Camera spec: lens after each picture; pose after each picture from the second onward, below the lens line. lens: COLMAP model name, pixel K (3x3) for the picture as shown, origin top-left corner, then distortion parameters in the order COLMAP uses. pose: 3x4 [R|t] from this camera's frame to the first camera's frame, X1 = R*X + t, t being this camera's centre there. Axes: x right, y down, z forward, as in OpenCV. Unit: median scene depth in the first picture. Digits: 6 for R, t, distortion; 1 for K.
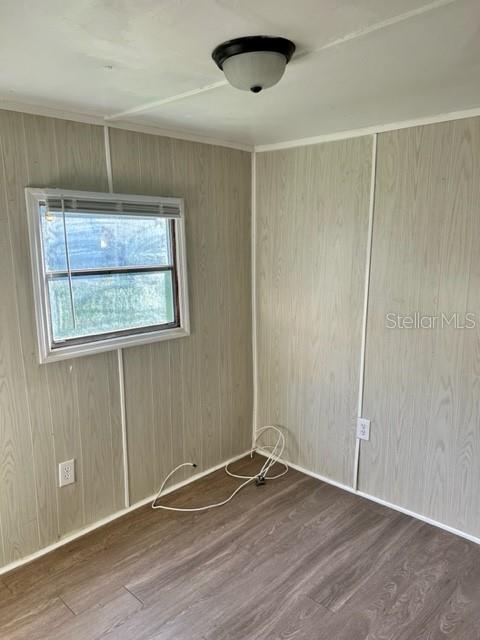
lens RADIAL K [[482.1, 0, 239.0], [0, 482.1, 318.0], [0, 0, 1]] dist [0.037182, -0.029930]
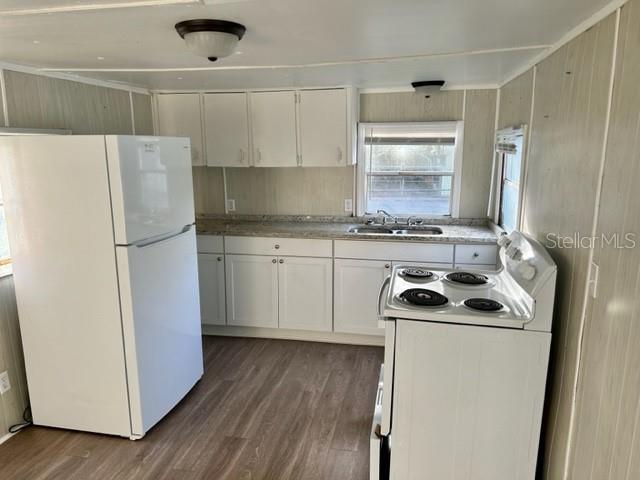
lens RADIAL K [[482.1, 0, 320.7], [0, 482.1, 240.5], [0, 0, 1]] dist [0.037182, -0.029930]
pose [[0.850035, -0.124857, 0.511714, -0.542156], [0.116256, 0.992013, 0.048928, 0.017813], [-0.513736, 0.017899, 0.857761, -0.365431]]
